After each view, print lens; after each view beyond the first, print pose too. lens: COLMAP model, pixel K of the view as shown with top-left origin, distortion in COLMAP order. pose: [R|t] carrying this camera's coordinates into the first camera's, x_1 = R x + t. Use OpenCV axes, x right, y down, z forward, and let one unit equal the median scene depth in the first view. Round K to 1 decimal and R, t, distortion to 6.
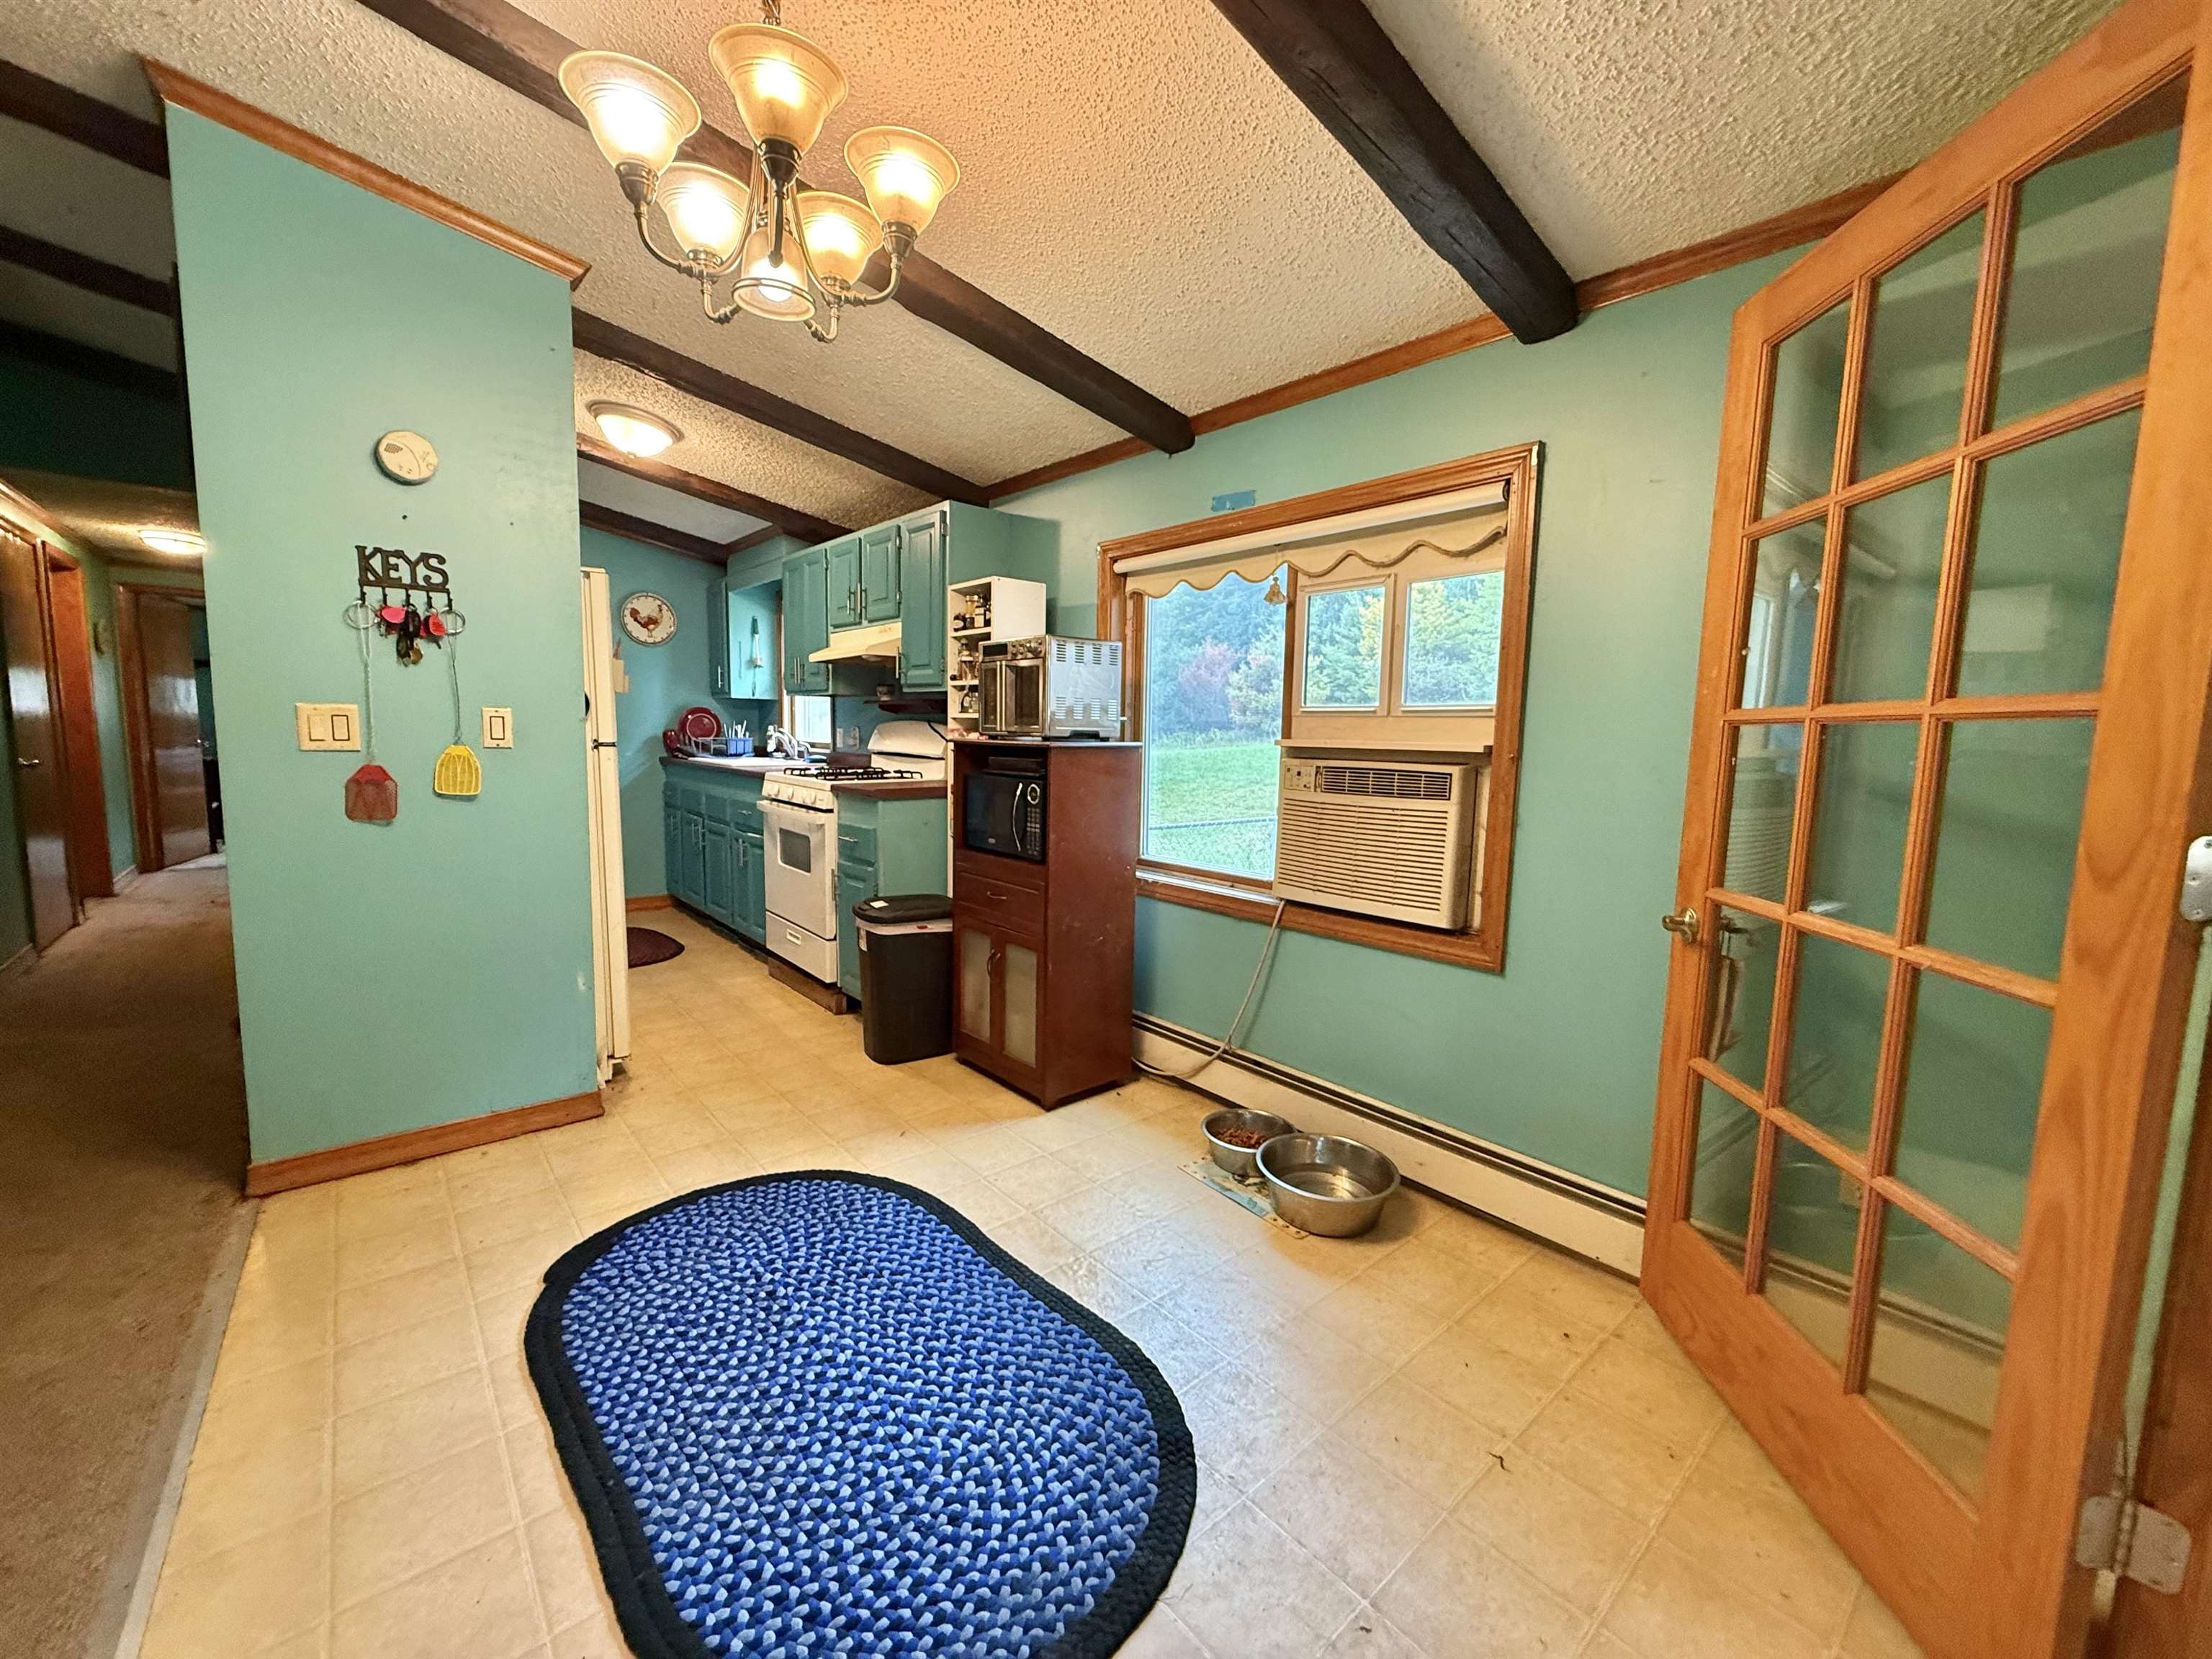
lens RADIAL K [[880.1, 0, 1107.8], [0, 880.1, 822.0], [0, 0, 1]] dist [-0.001911, 0.000429]
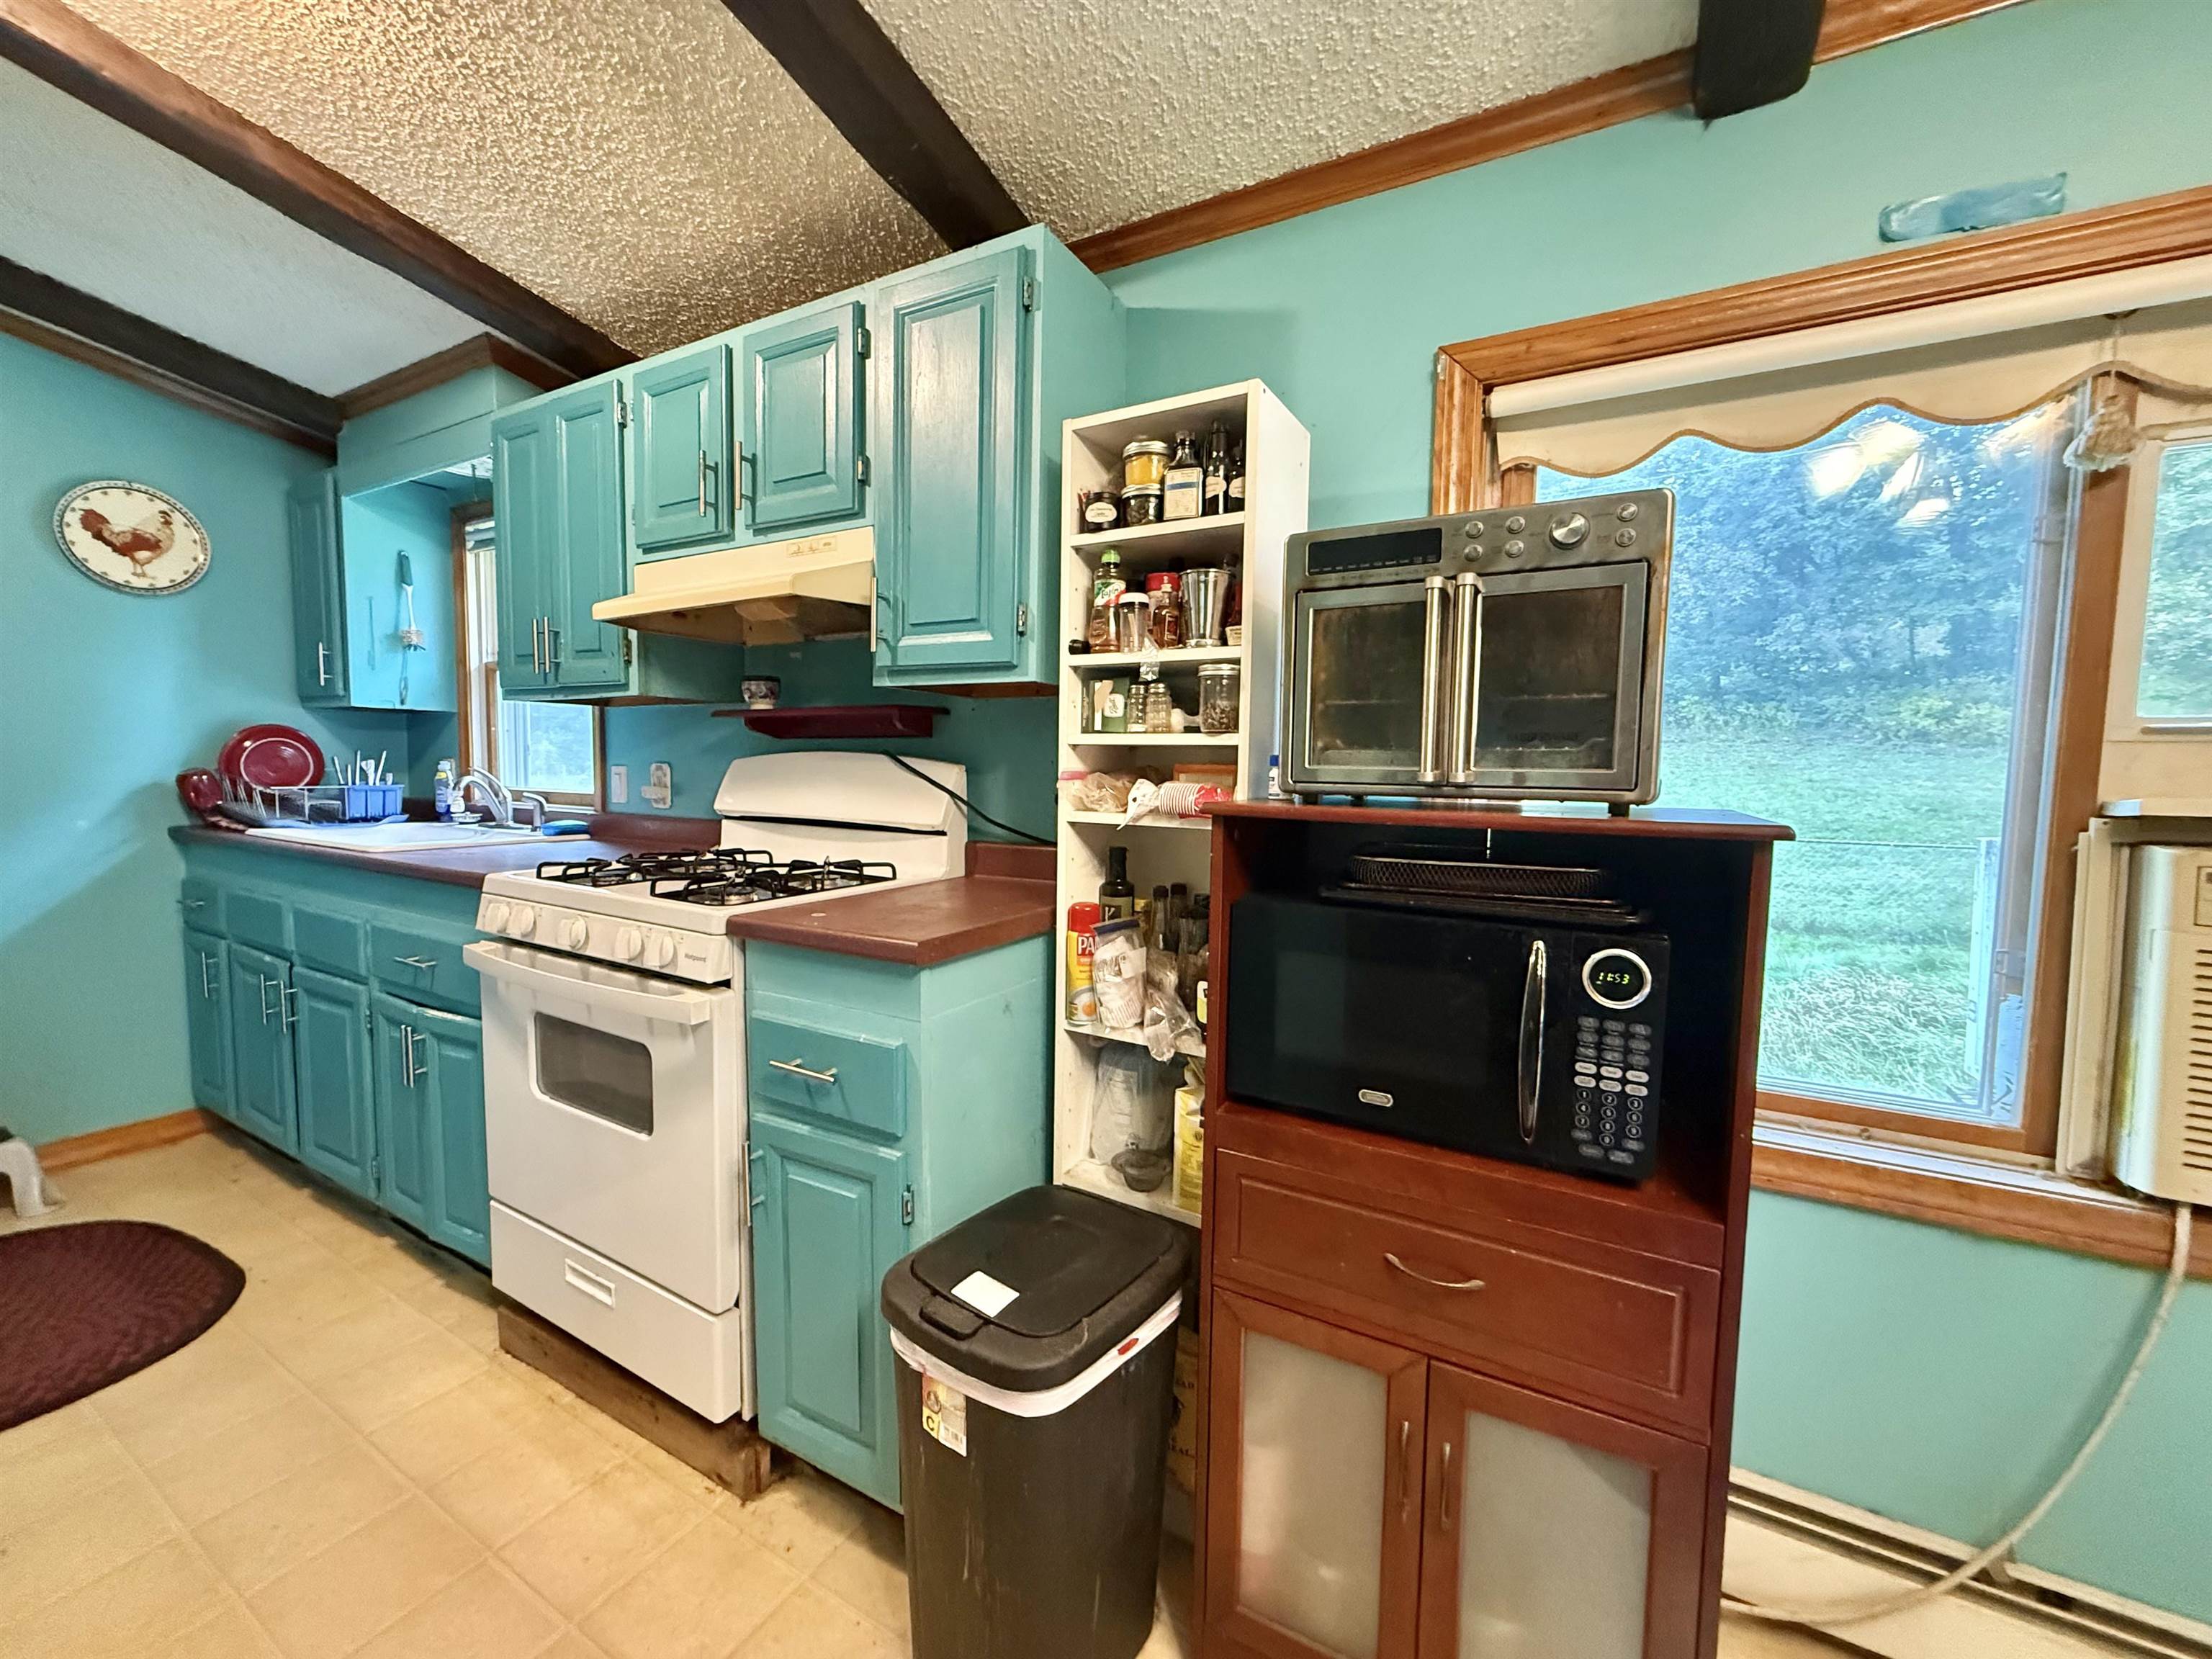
lens RADIAL K [[880.1, 0, 1109.2], [0, 880.1, 824.0], [0, 0, 1]] dist [-0.001911, 0.000429]
pose [[0.942980, -0.029841, 0.331508, -0.245050], [0.039409, 0.998977, -0.022177, -0.059136], [-0.330507, 0.033977, 0.943192, 0.501341]]
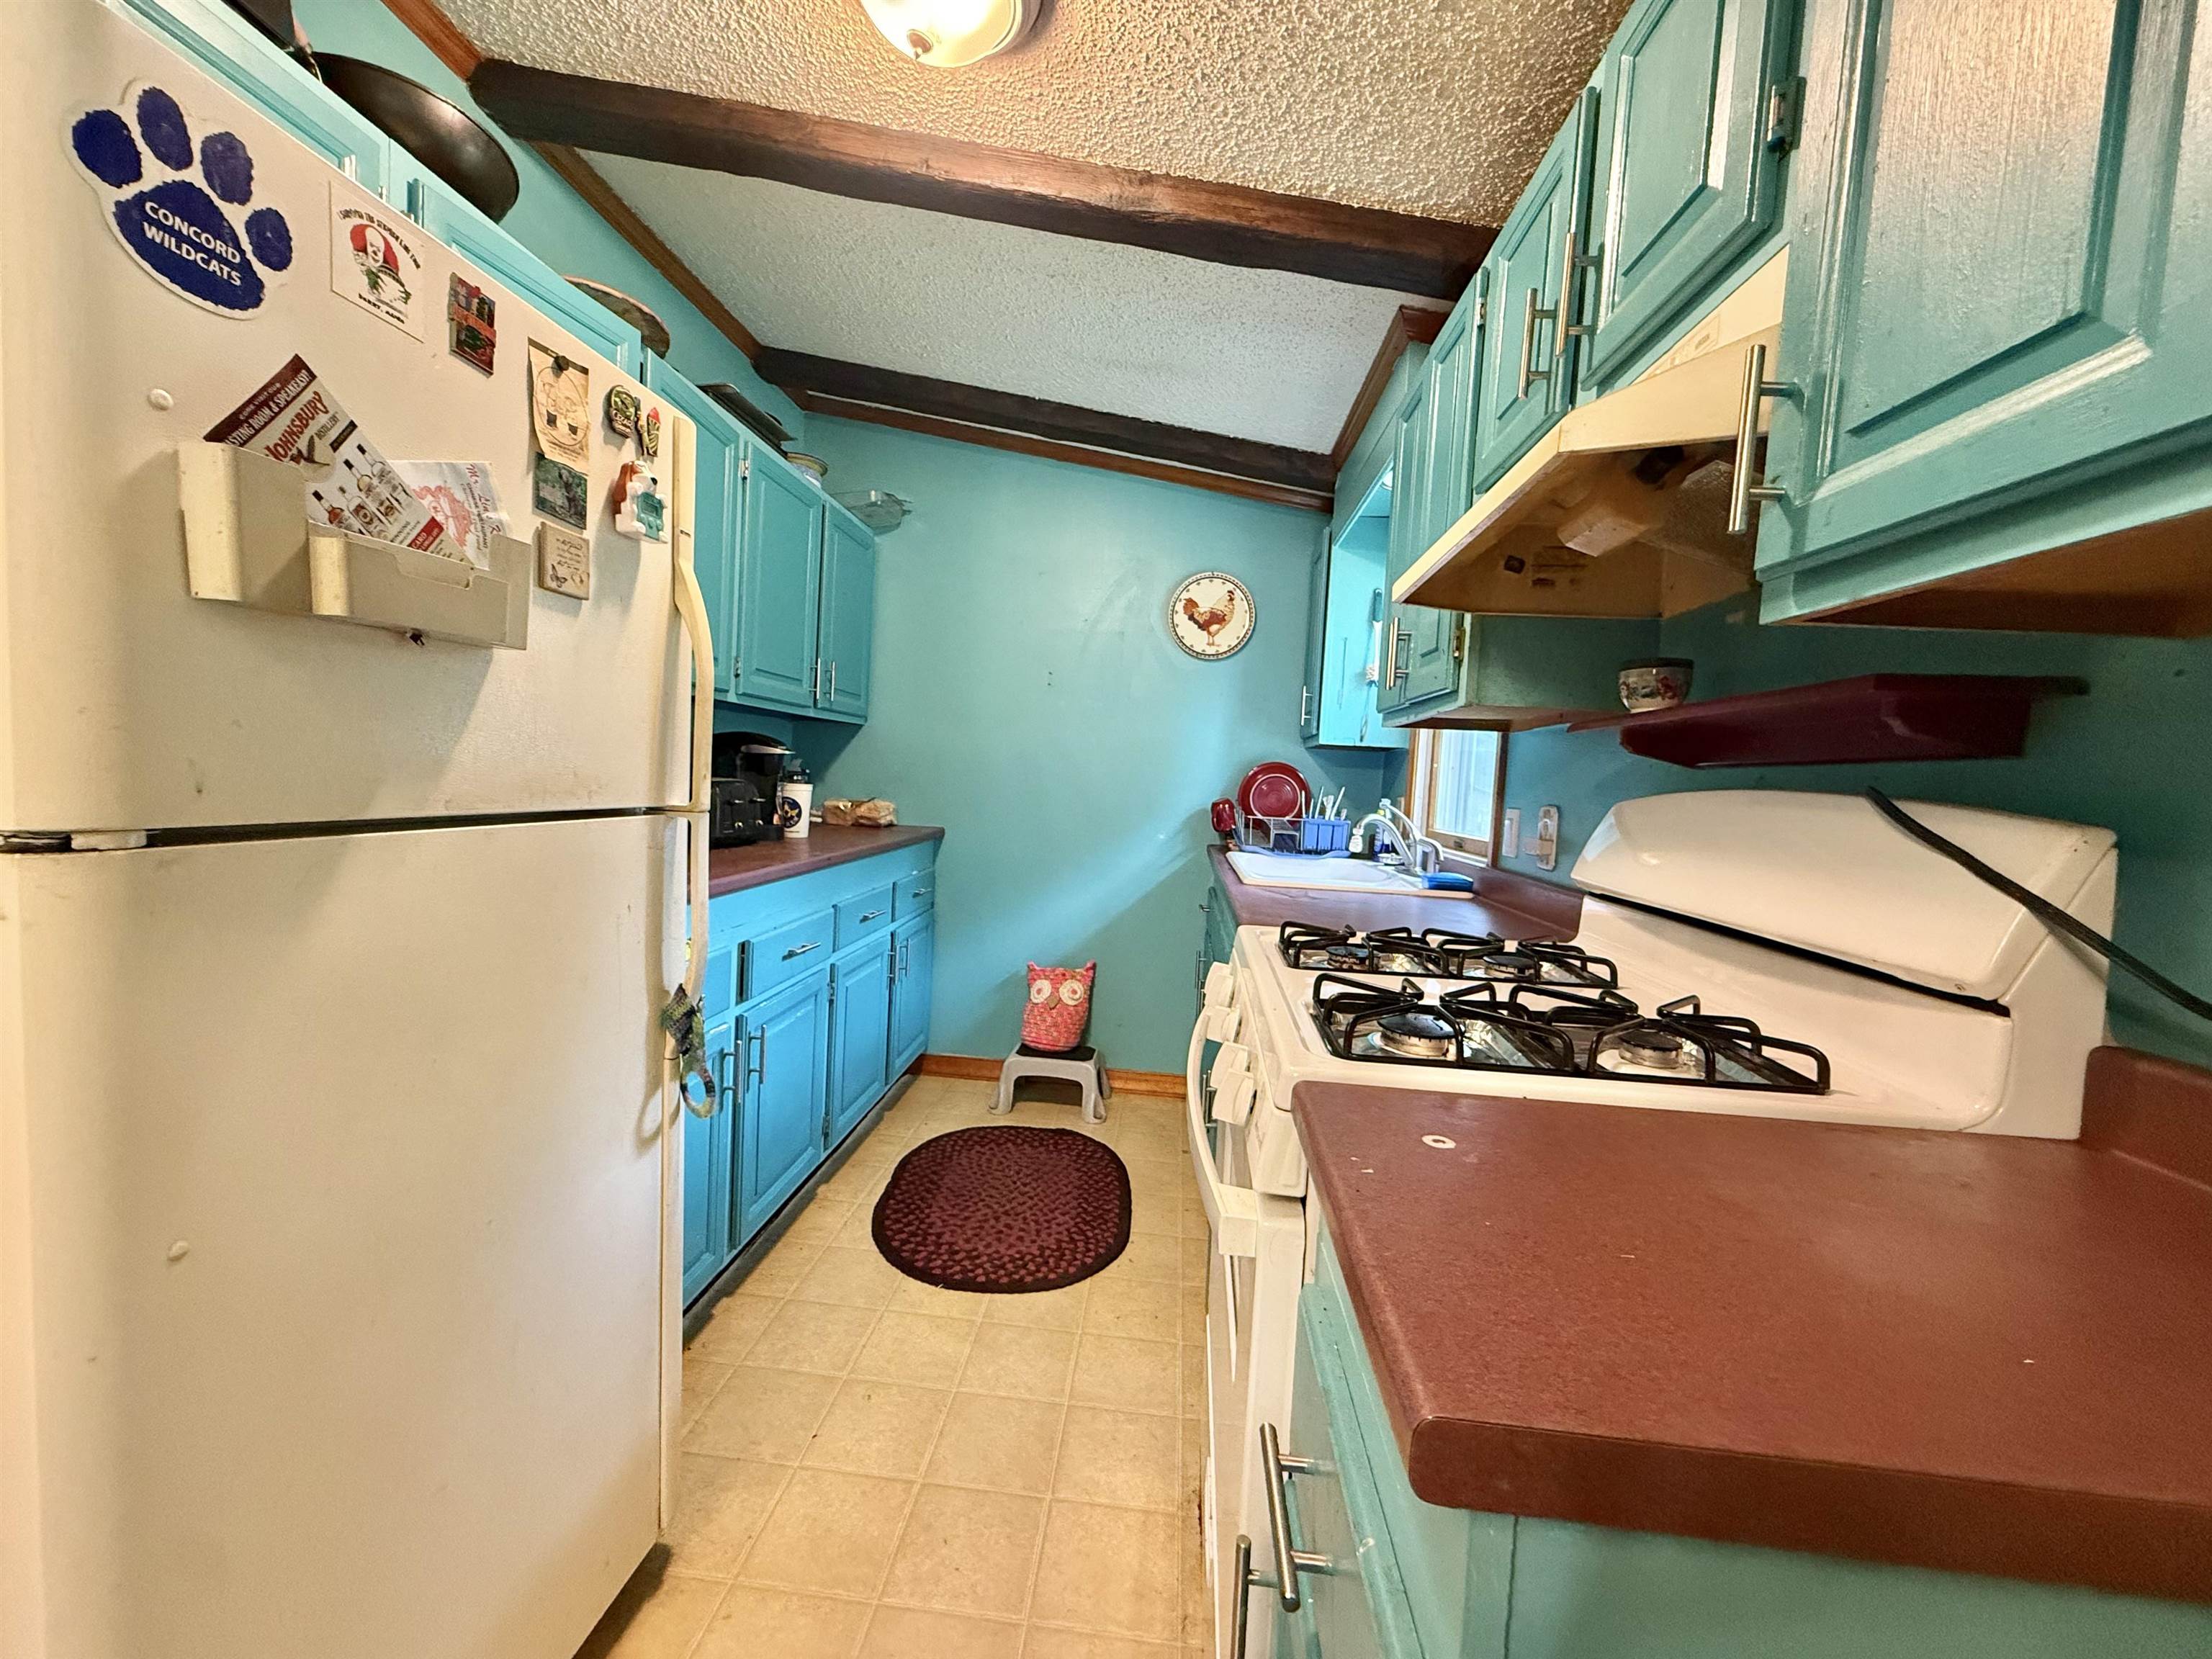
lens RADIAL K [[880.1, 0, 1099.2], [0, 880.1, 826.8], [0, 0, 1]] dist [-0.001911, 0.000429]
pose [[0.691031, 0.052457, -0.720919, -0.176404], [-0.109975, 0.993382, -0.033134, -0.077327], [0.714410, 0.102180, 0.692226, 0.710163]]
